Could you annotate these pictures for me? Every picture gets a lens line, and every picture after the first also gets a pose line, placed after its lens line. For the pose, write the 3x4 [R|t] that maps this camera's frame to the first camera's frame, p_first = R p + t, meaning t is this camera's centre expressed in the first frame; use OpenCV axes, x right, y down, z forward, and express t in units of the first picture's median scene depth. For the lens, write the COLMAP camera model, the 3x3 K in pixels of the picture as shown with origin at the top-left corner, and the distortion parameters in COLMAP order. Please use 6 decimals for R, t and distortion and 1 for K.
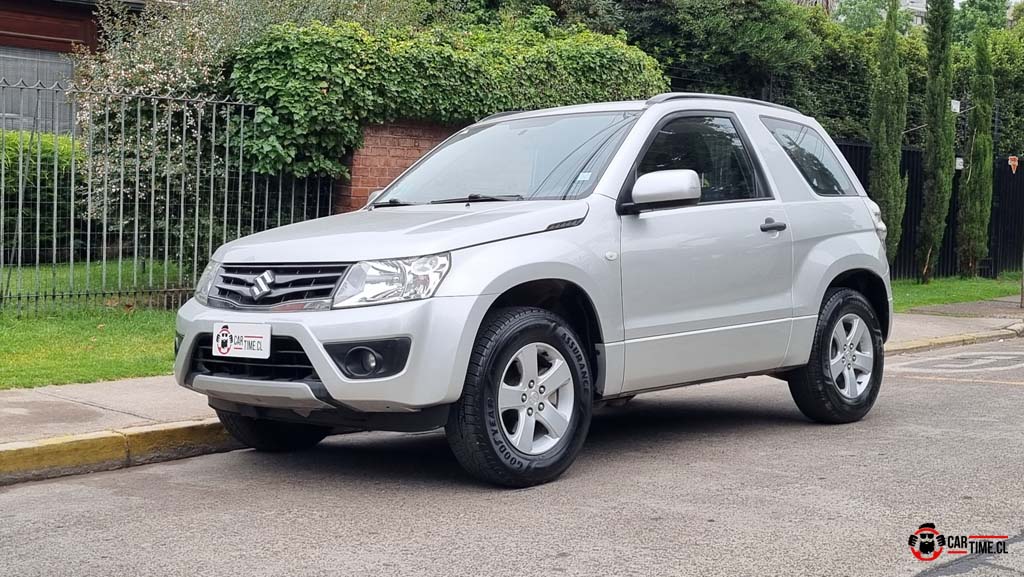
lens RADIAL K [[1397.6, 0, 517.9], [0, 1397.6, 285.3], [0, 0, 1]] dist [0.029429, 0.040663]
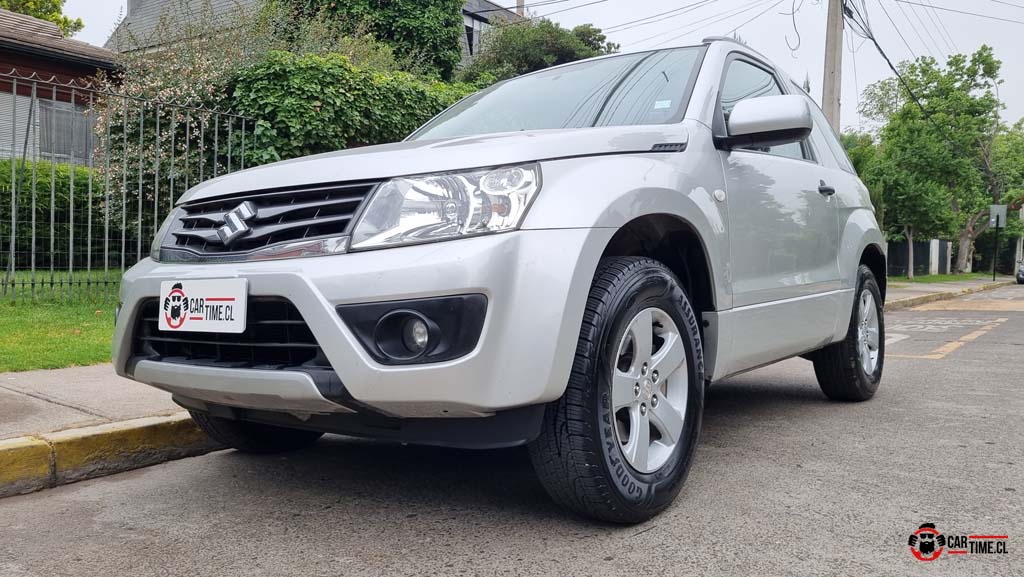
lens RADIAL K [[788.4, 0, 512.0], [0, 788.4, 288.5], [0, 0, 1]] dist [0.049747, -0.001486]
pose [[0.993736, -0.001186, 0.111749, -0.082456], [0.003228, 0.999831, -0.018092, 0.032675], [-0.111709, 0.018340, 0.993572, 0.528851]]
